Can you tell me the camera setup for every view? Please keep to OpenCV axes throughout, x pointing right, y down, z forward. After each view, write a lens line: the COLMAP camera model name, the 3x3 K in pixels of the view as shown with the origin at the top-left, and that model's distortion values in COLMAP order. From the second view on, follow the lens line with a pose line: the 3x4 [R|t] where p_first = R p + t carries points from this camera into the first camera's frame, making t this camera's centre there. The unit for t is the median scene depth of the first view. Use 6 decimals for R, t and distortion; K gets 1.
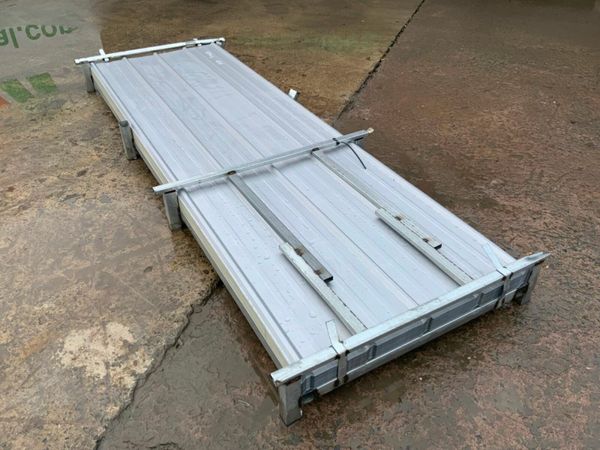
lens RADIAL K [[501.1, 0, 301.9], [0, 501.1, 222.6], [0, 0, 1]] dist [0.039716, -0.085990]
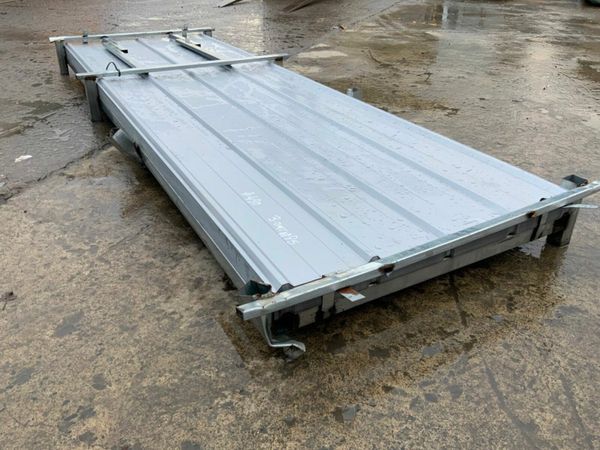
lens RADIAL K [[501.1, 0, 300.2], [0, 501.1, 225.6], [0, 0, 1]] dist [0.039716, -0.085990]
pose [[-0.999958, -0.009147, 0.000561, -0.310629], [-0.003072, 0.392290, 0.919837, -1.021190], [-0.008634, 0.919796, -0.392301, 1.798363]]
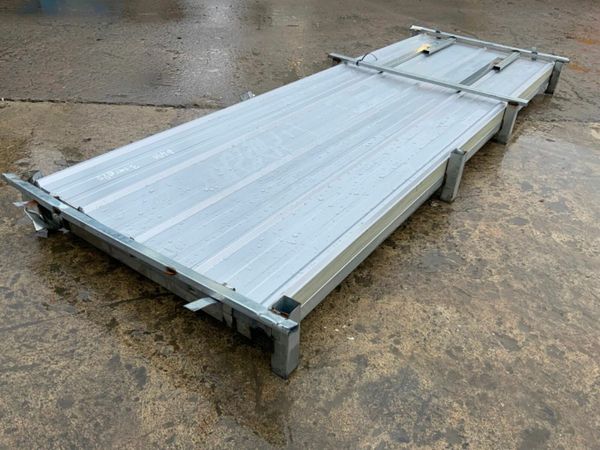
lens RADIAL K [[501.1, 0, 299.1], [0, 501.1, 220.9], [0, 0, 1]] dist [0.039716, -0.085990]
pose [[-0.420673, -0.514968, 0.746888, -0.977221], [0.495352, 0.559339, 0.664655, -0.844941], [-0.760040, 0.649575, 0.019791, 1.428234]]
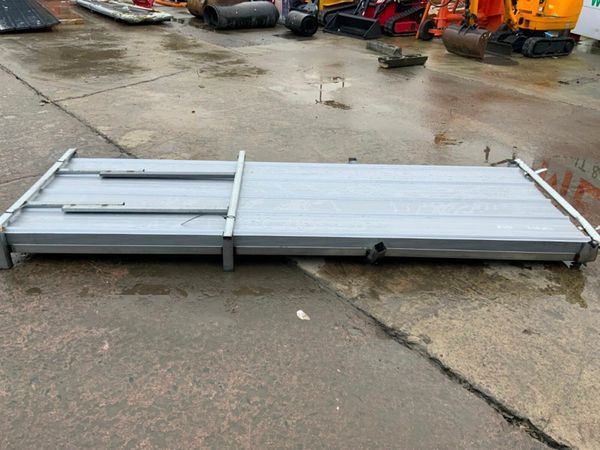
lens RADIAL K [[501.1, 0, 297.6], [0, 501.1, 225.6], [0, 0, 1]] dist [0.039716, -0.085990]
pose [[-0.467643, 0.424265, -0.775441, 0.873610], [-0.560893, 0.535598, 0.631296, -0.955845], [0.683161, 0.730161, -0.012501, 1.220729]]
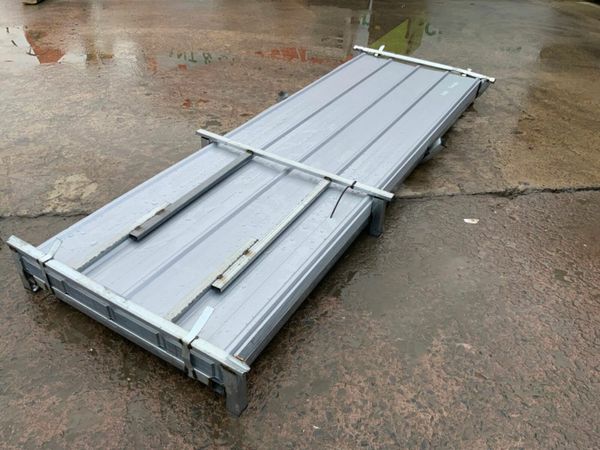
lens RADIAL K [[501.1, 0, 301.1], [0, 501.1, 224.6], [0, 0, 1]] dist [0.039716, -0.085990]
pose [[0.491290, 0.535125, -0.687222, 0.750752], [-0.558548, 0.798977, 0.222844, -0.277032], [0.668324, 0.274366, 0.691423, 0.351922]]
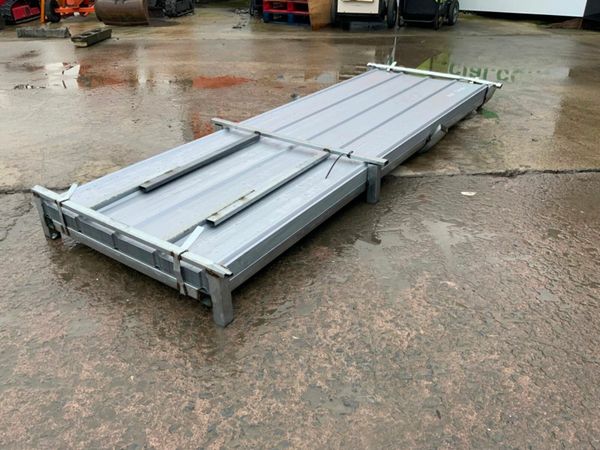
lens RADIAL K [[501.1, 0, 300.7], [0, 501.1, 226.8], [0, 0, 1]] dist [0.039716, -0.085990]
pose [[0.430239, 0.449639, -0.782764, 0.930341], [-0.544200, 0.821029, 0.172505, -0.176000], [0.720236, 0.351762, 0.597933, 0.432766]]
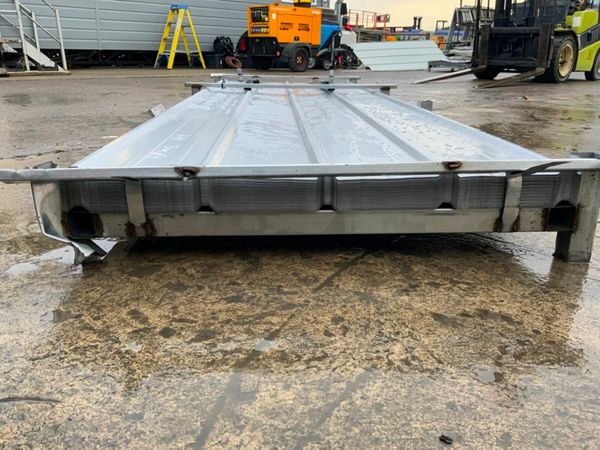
lens RADIAL K [[501.1, 0, 299.5], [0, 501.1, 221.3], [0, 0, 1]] dist [0.039716, -0.085990]
pose [[-0.890797, -0.151689, 0.428336, -0.621158], [0.267671, 0.586565, 0.764391, -0.822973], [-0.367196, 0.795570, -0.481907, 1.829257]]
